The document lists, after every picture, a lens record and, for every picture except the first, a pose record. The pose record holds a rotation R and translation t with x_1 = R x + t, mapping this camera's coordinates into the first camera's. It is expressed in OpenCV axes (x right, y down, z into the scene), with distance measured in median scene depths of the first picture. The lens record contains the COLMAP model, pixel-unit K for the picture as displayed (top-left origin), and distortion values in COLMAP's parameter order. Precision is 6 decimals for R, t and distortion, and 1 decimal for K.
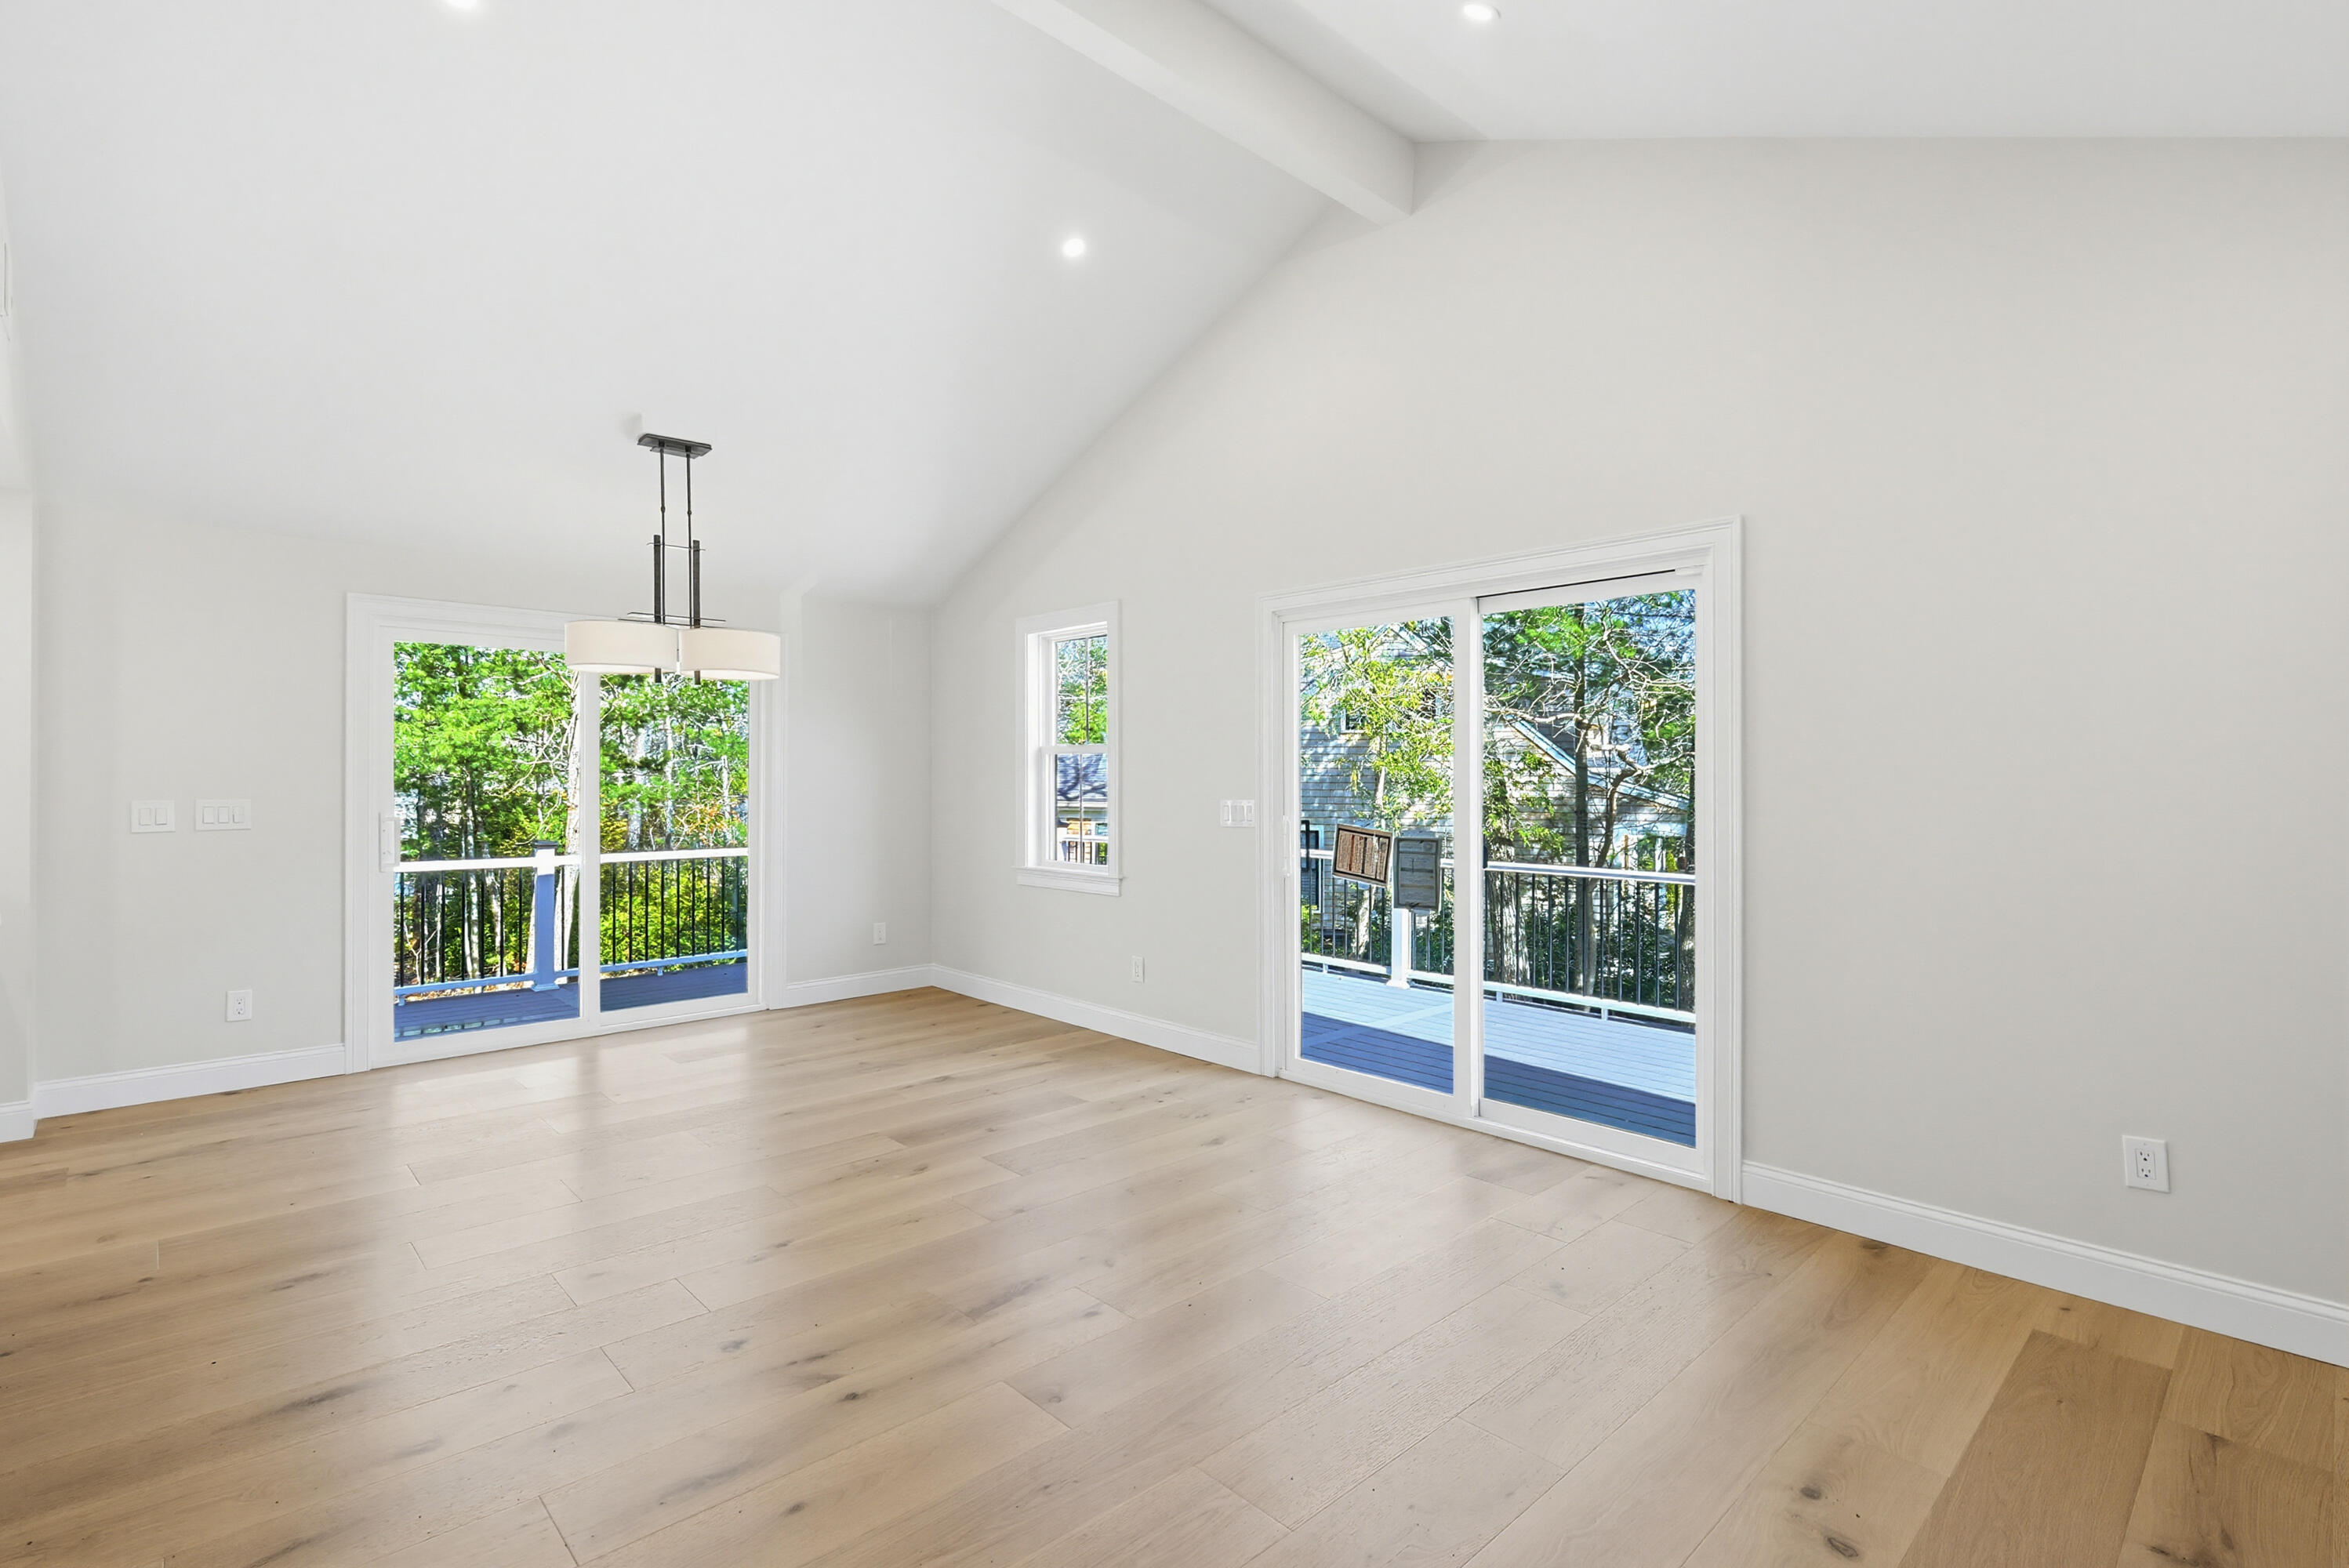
lens RADIAL K [[1100.0, 0, 1184.6], [0, 1100.0, 781.1], [0, 0, 1]] dist [0.001572, 0.000588]
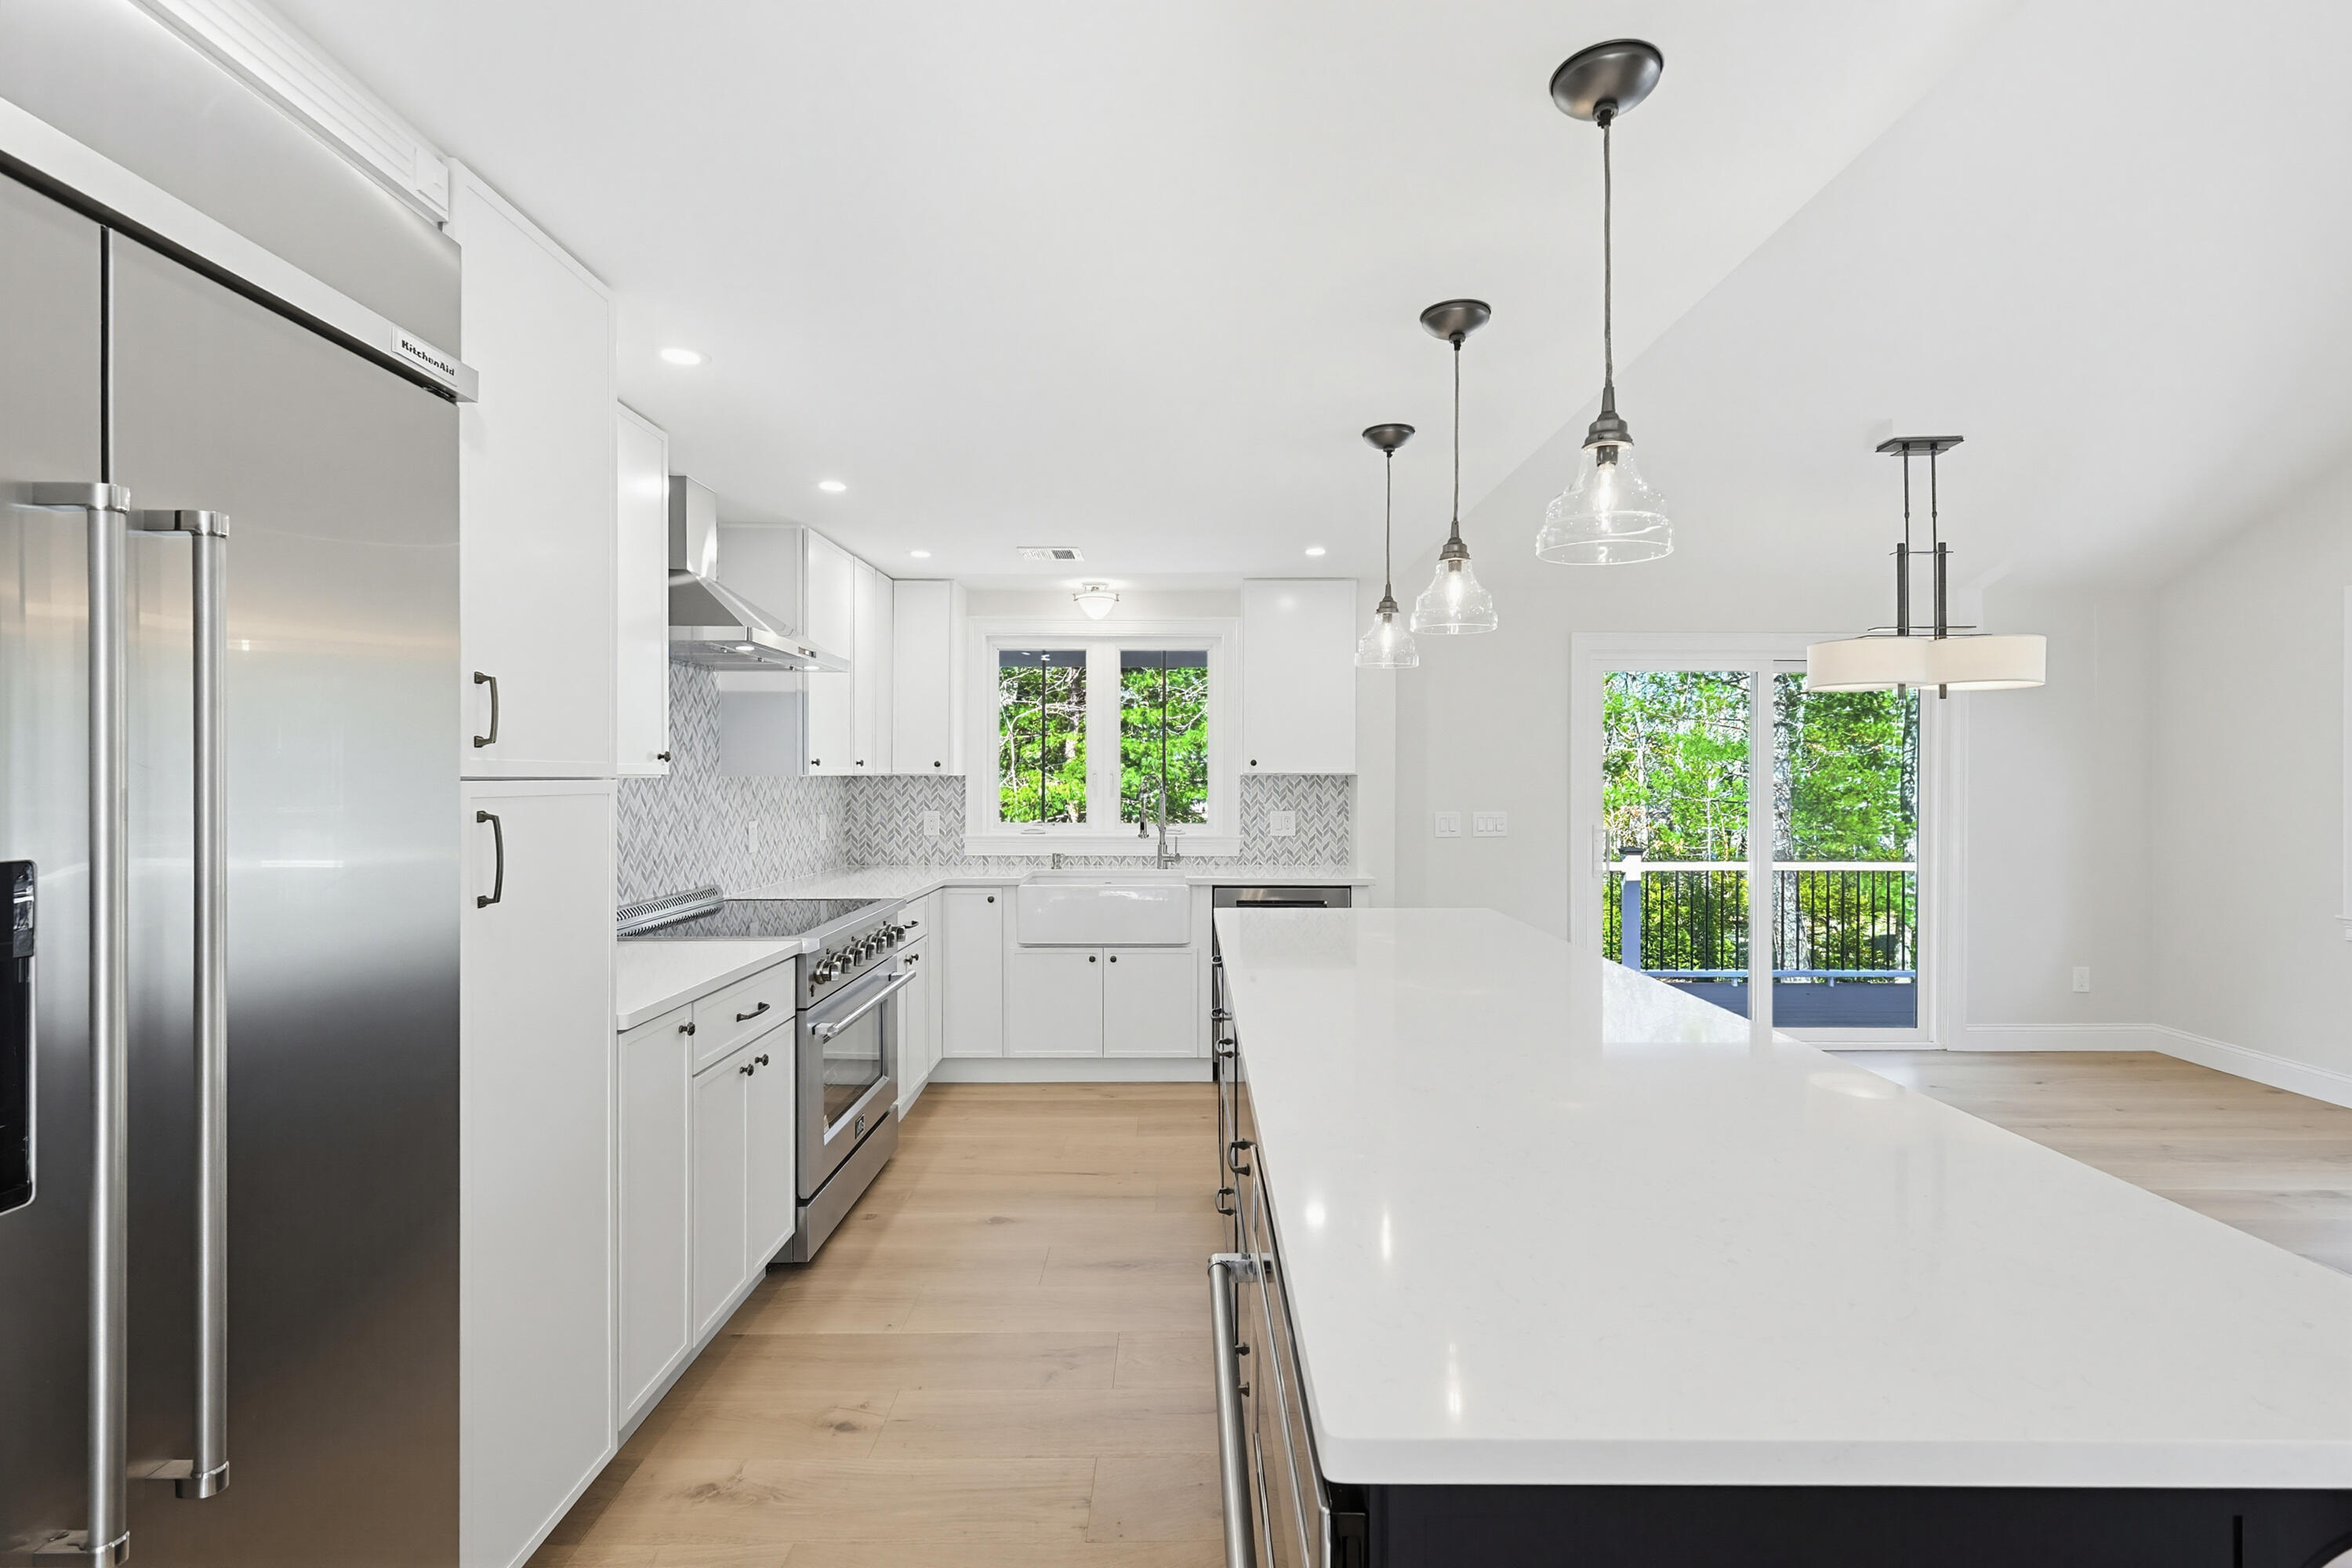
lens RADIAL K [[1101.5, 0, 1186.1], [0, 1101.5, 781.1], [0, 0, 1]] dist [0.001572, 0.000588]
pose [[0.723744, 0.003791, -0.690058, -0.263597], [-0.002172, 0.999992, 0.003216, -0.019808], [0.690065, -0.000829, 0.723747, -0.111496]]
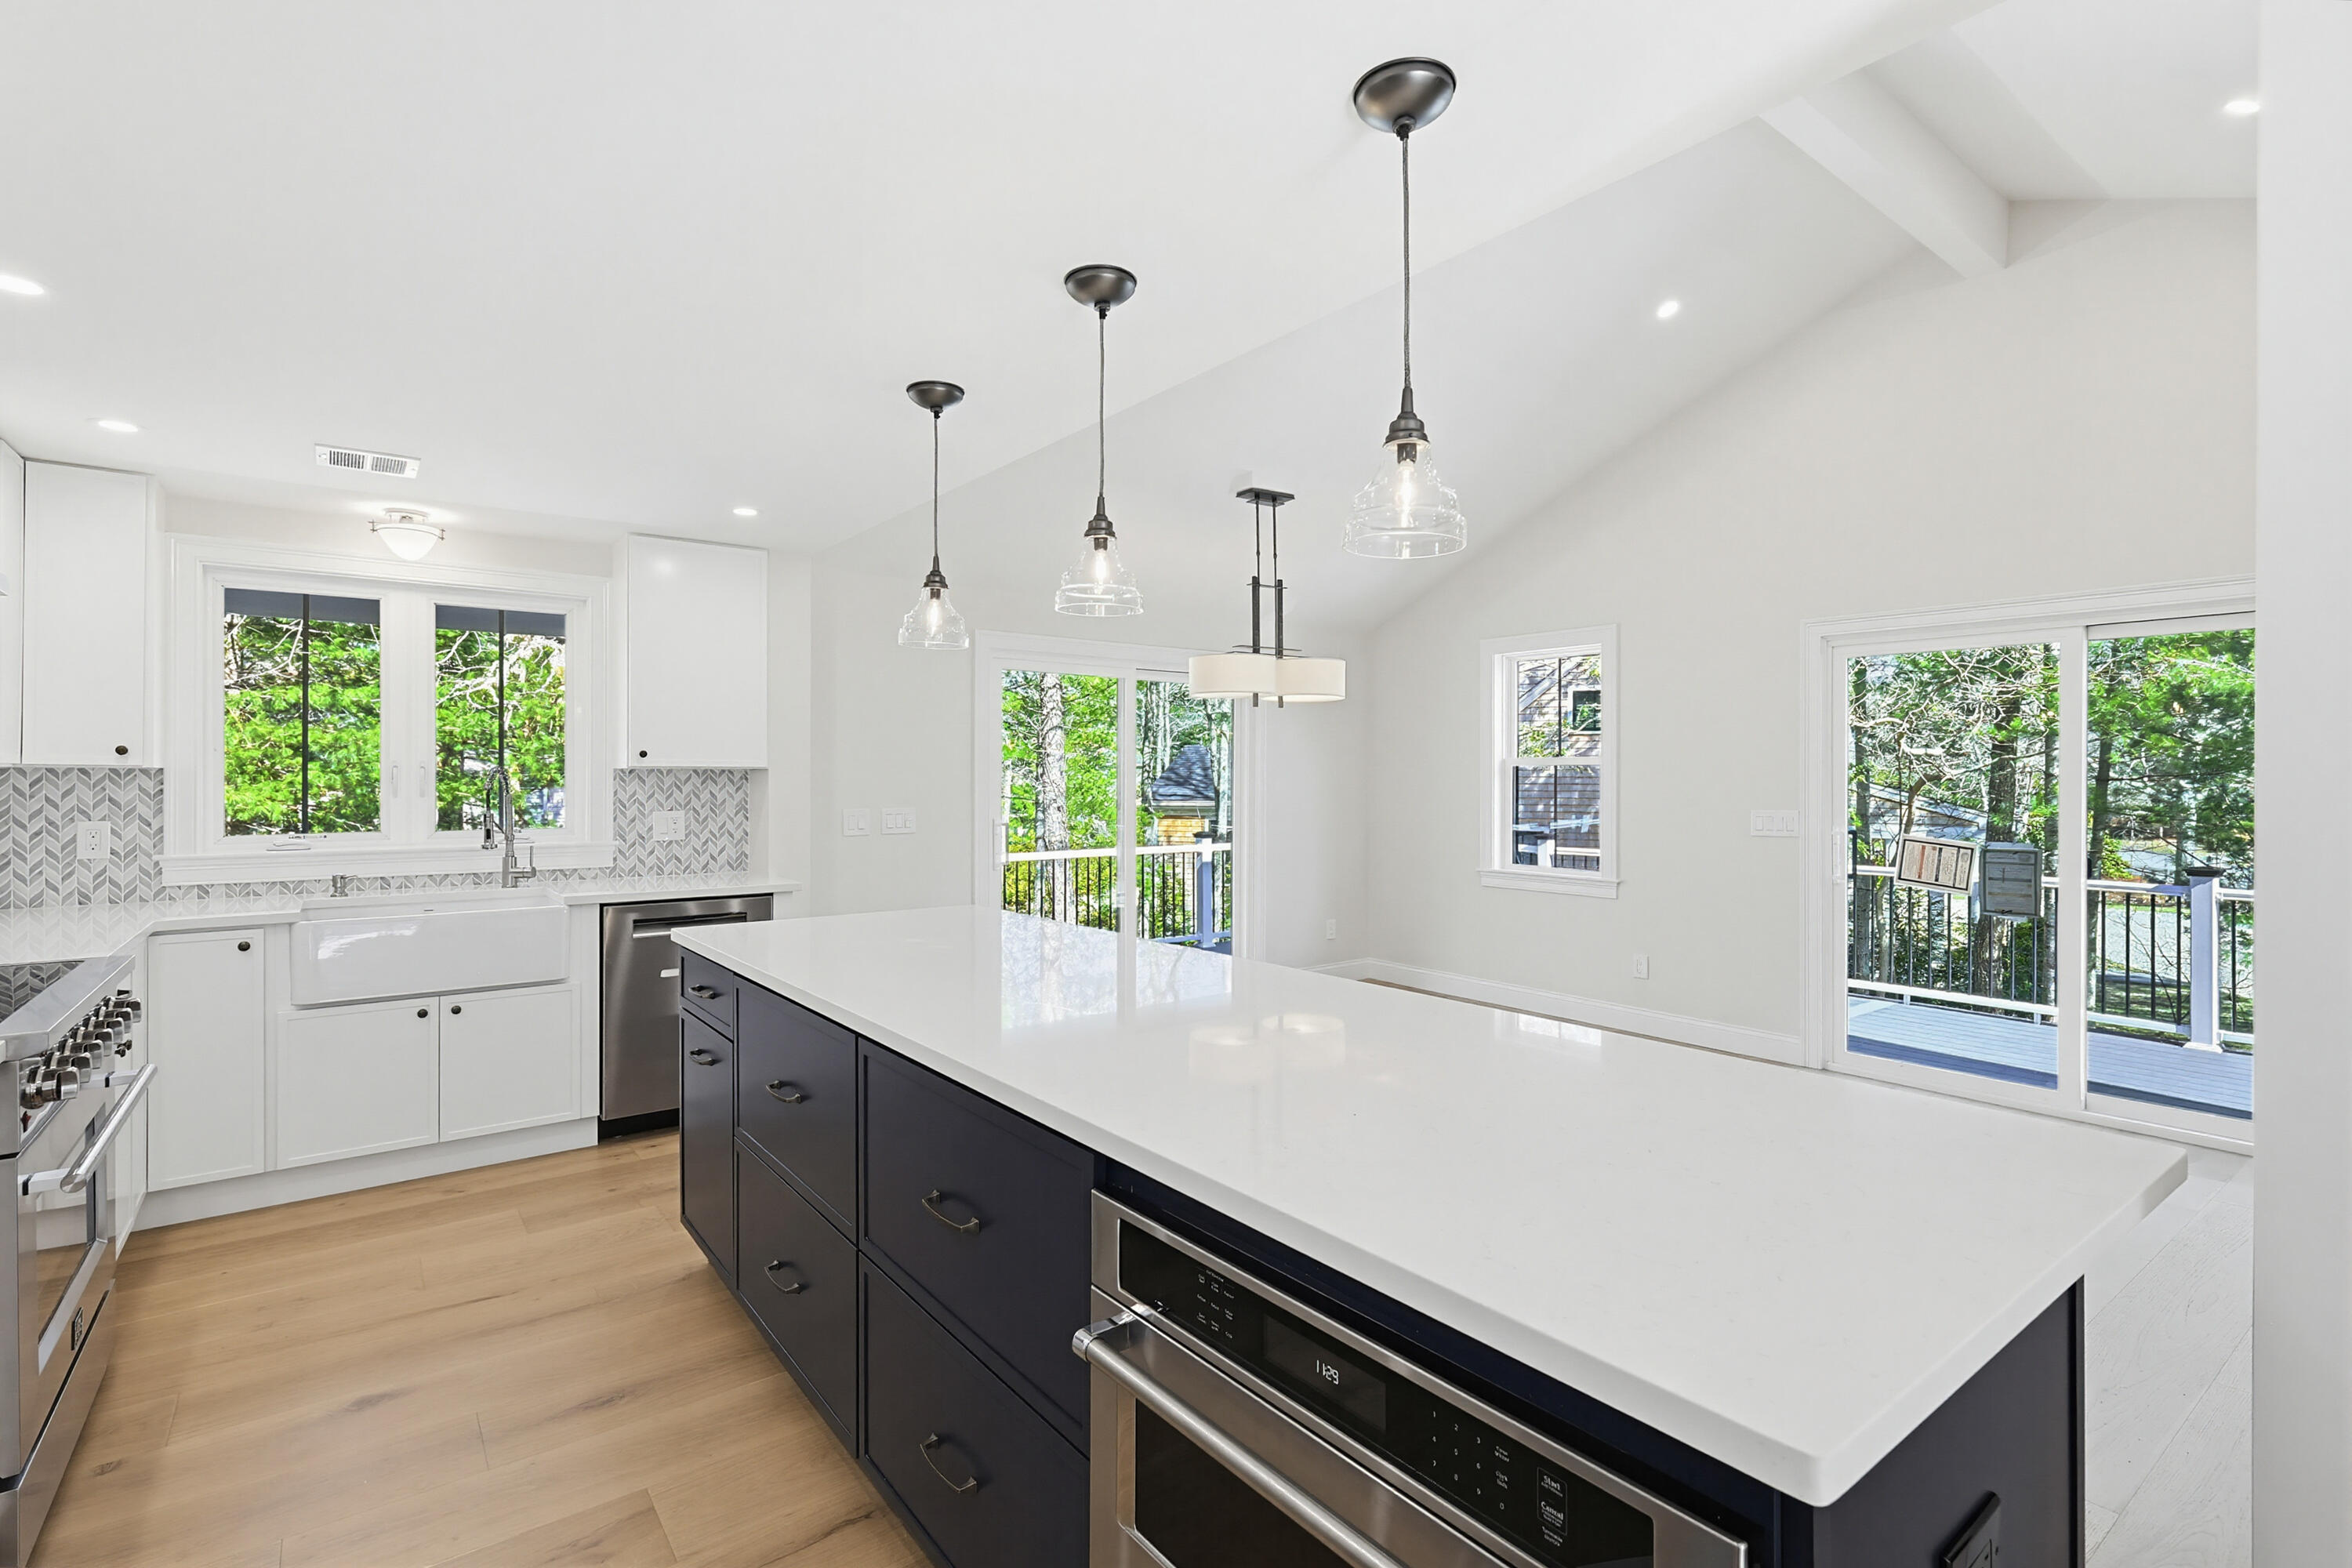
lens RADIAL K [[1101.5, 0, 1186.1], [0, 1101.5, 781.1], [0, 0, 1]] dist [0.001572, 0.000588]
pose [[0.994528, 0.001263, -0.104461, -0.422398], [-0.001016, 0.999997, 0.002416, -0.014742], [0.104464, -0.002297, 0.994526, -0.135691]]
